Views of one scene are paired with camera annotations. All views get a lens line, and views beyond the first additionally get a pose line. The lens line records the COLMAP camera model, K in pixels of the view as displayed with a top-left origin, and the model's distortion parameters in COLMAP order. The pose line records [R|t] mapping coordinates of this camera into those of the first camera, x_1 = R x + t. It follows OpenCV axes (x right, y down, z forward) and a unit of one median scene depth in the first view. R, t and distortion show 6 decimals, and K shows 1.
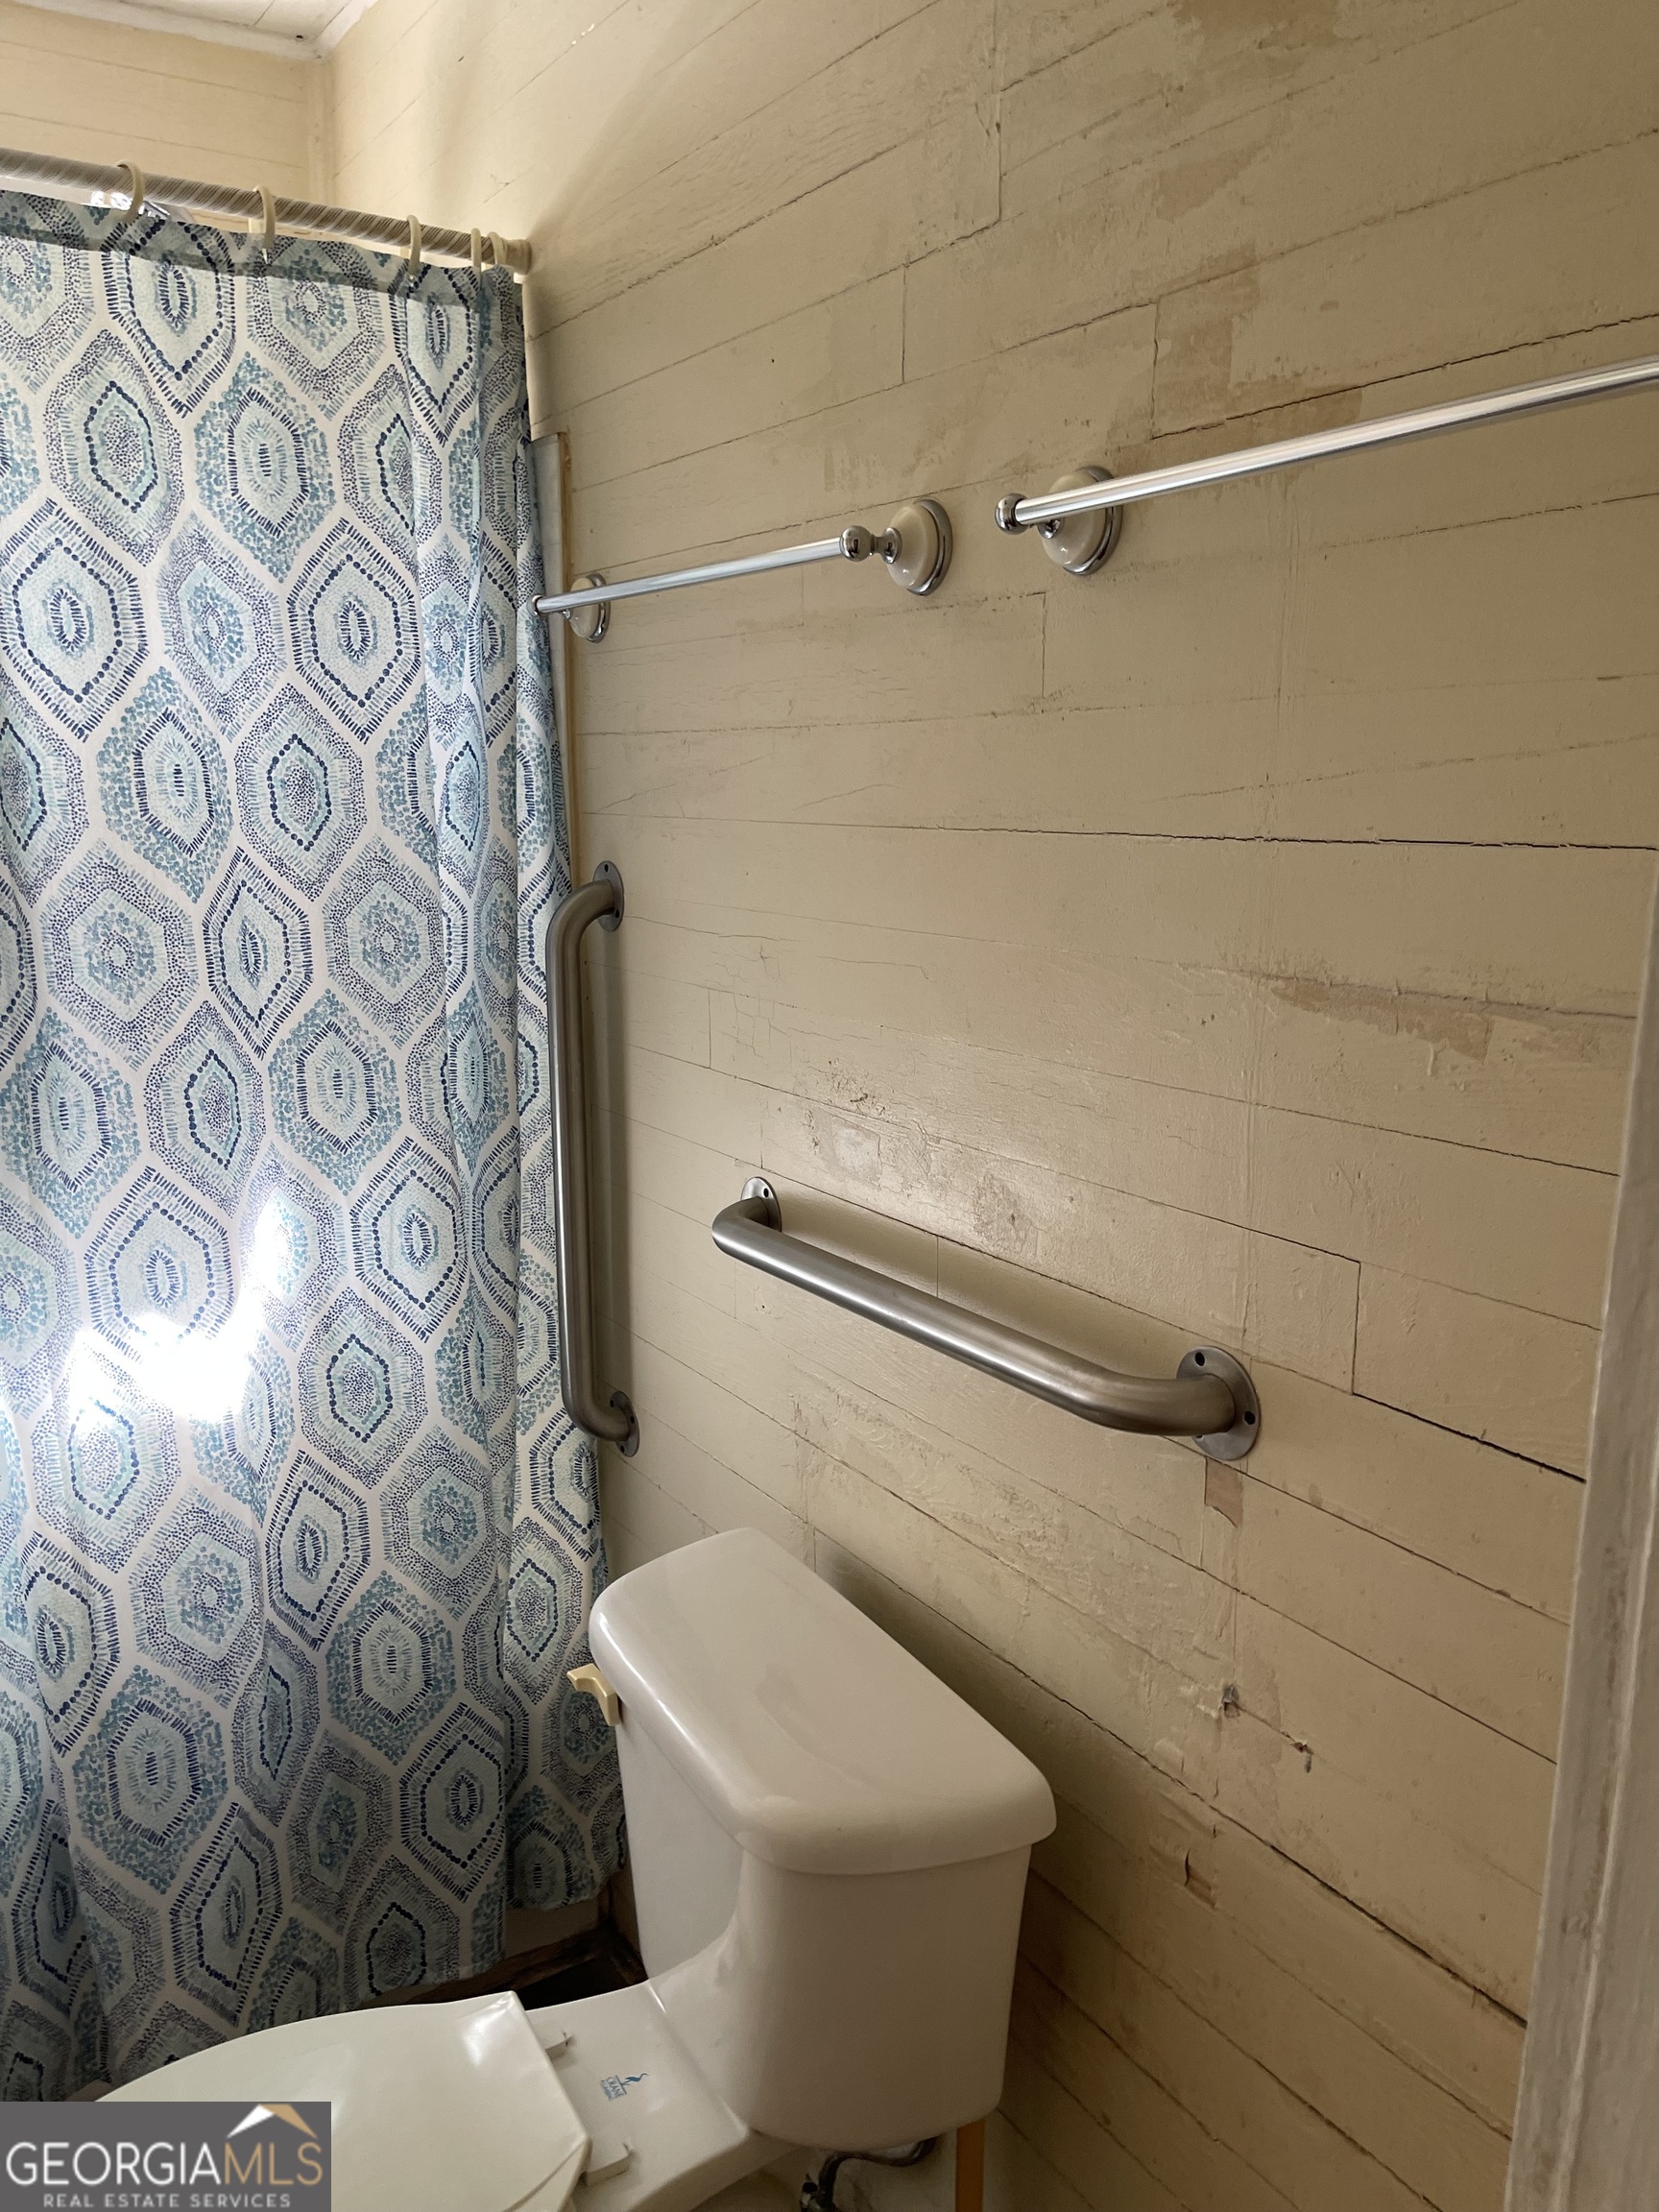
lens RADIAL K [[1653.4, 0, 829.5], [0, 1653.4, 1106.0], [0, 0, 1]] dist [0.033118, -0.001996]
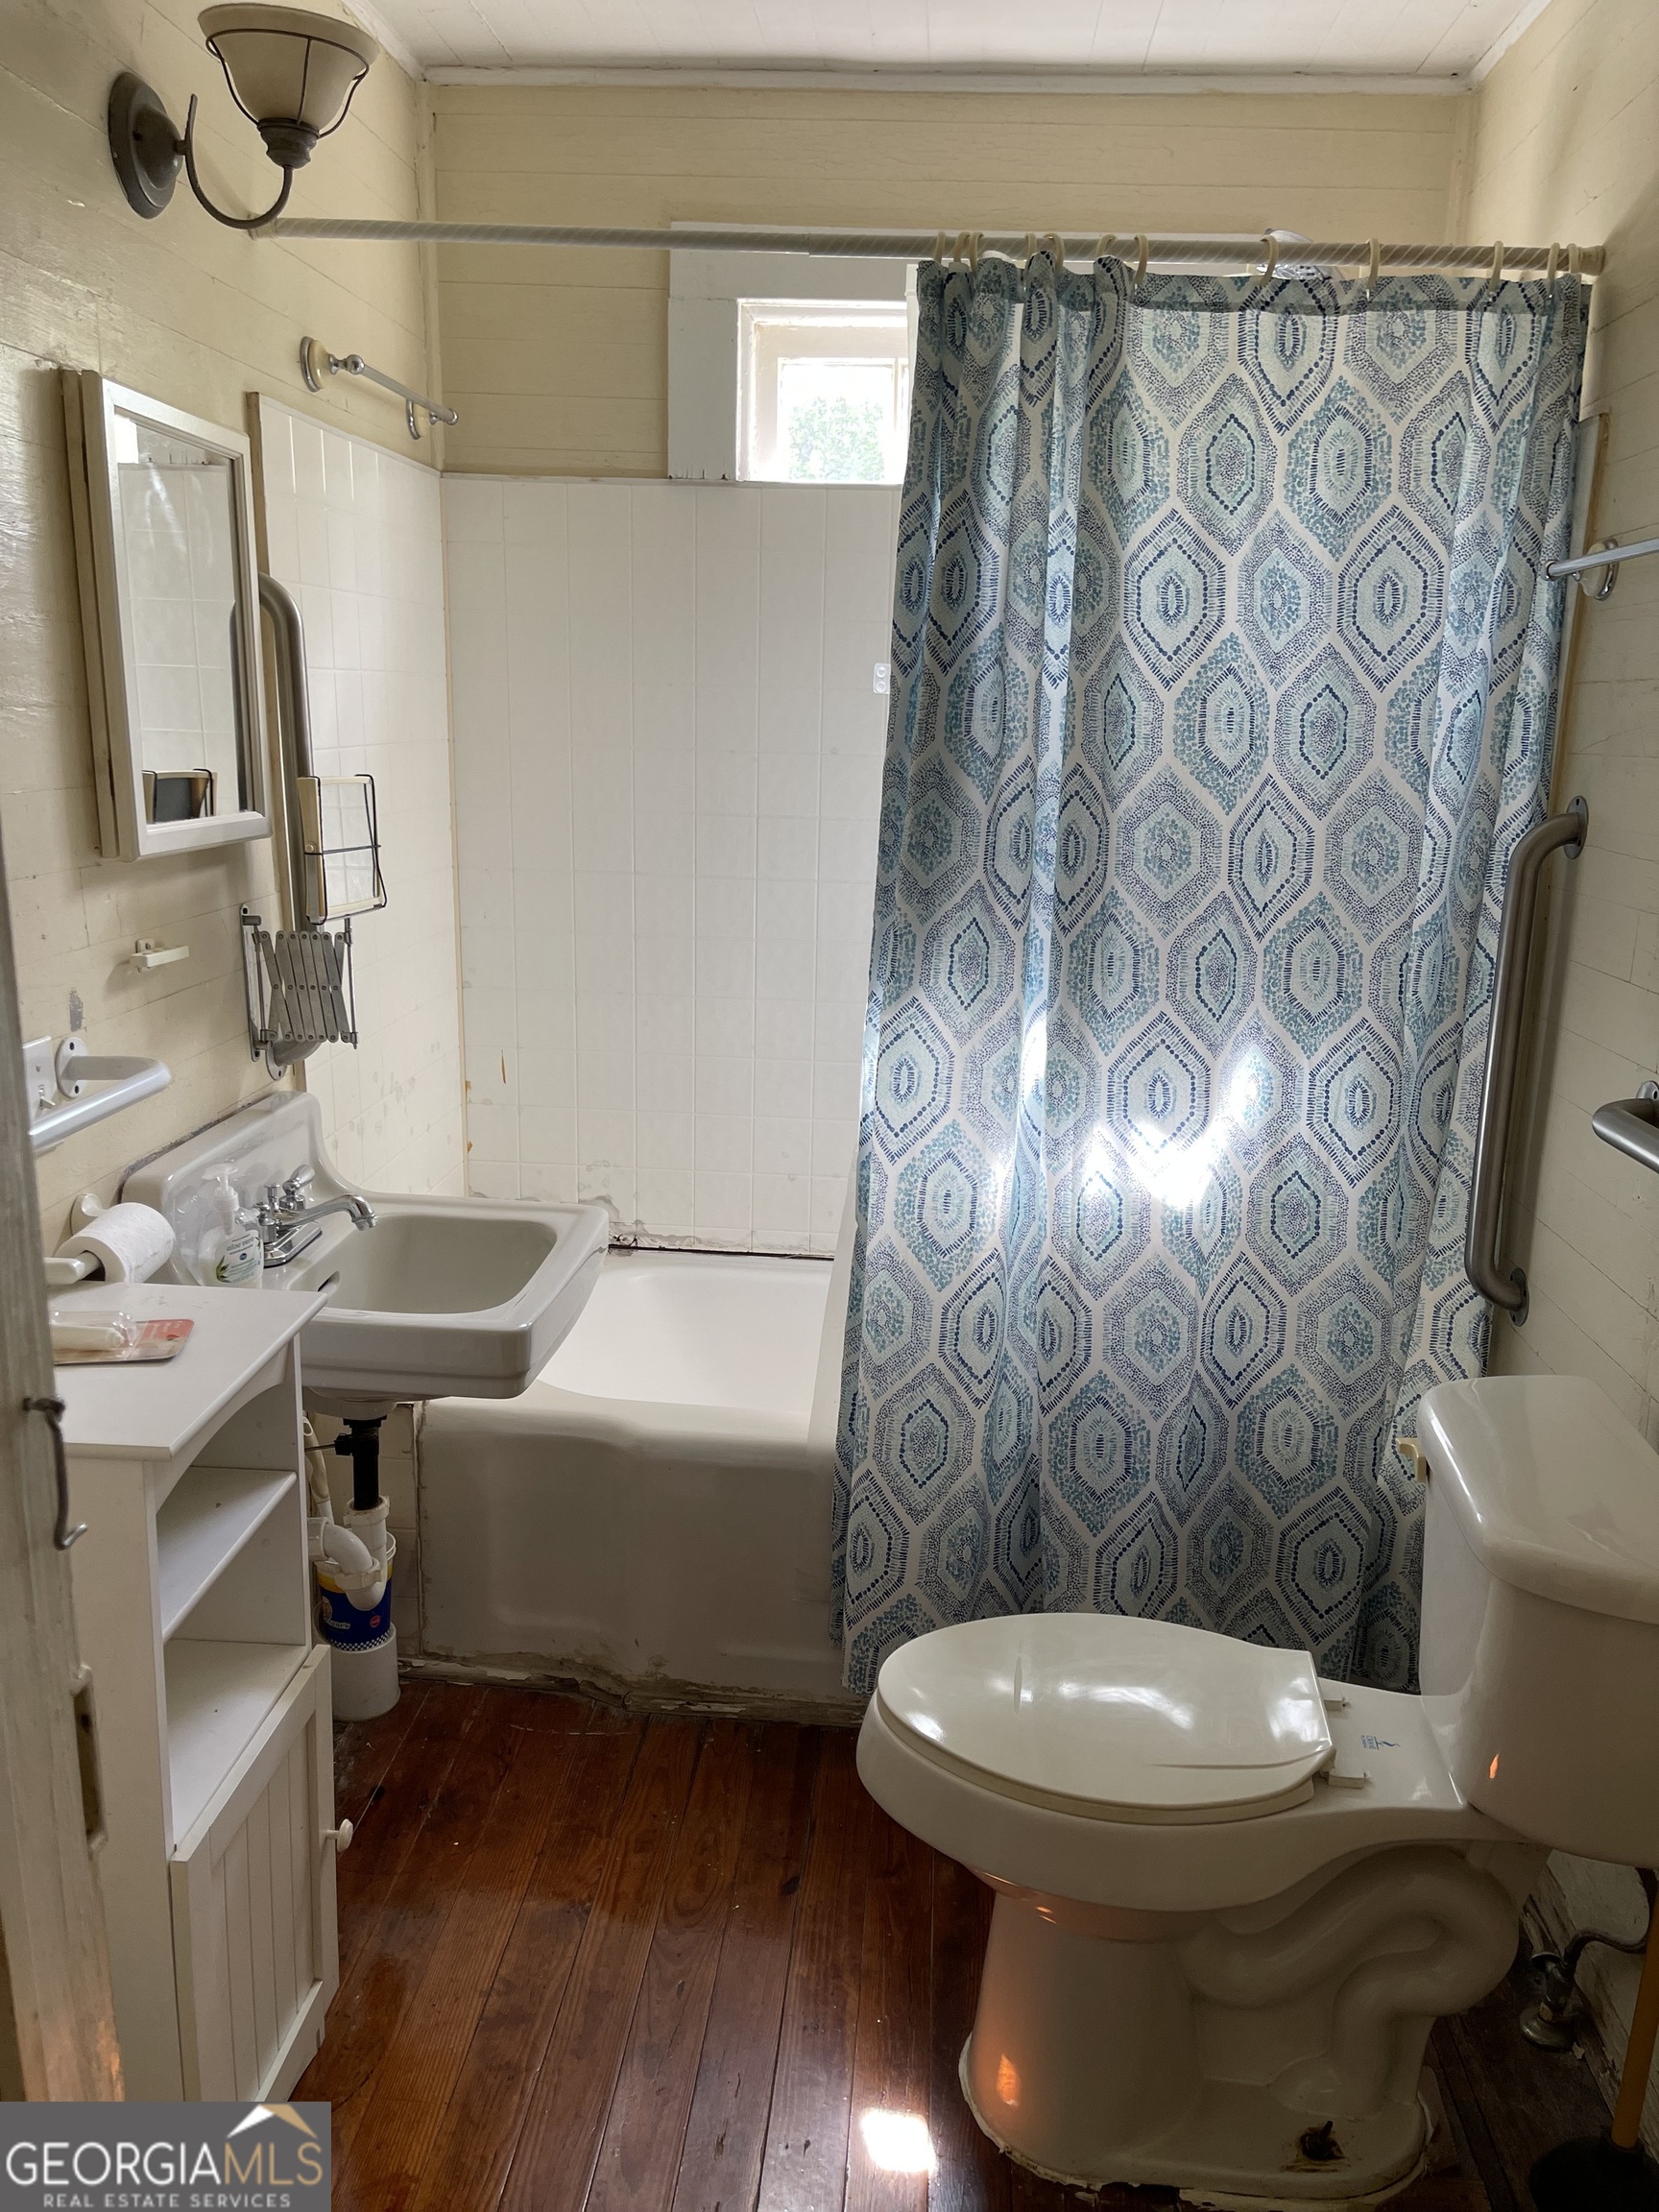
lens RADIAL K [[1663.7, 0, 836.1], [0, 1663.7, 1131.1], [0, 0, 1]] dist [0.062340, -0.078755]
pose [[0.796593, 0.160538, -0.582809, 0.168848], [-0.136651, 0.986958, 0.085087, 0.049715], [0.588868, 0.011862, 0.808142, -0.225977]]
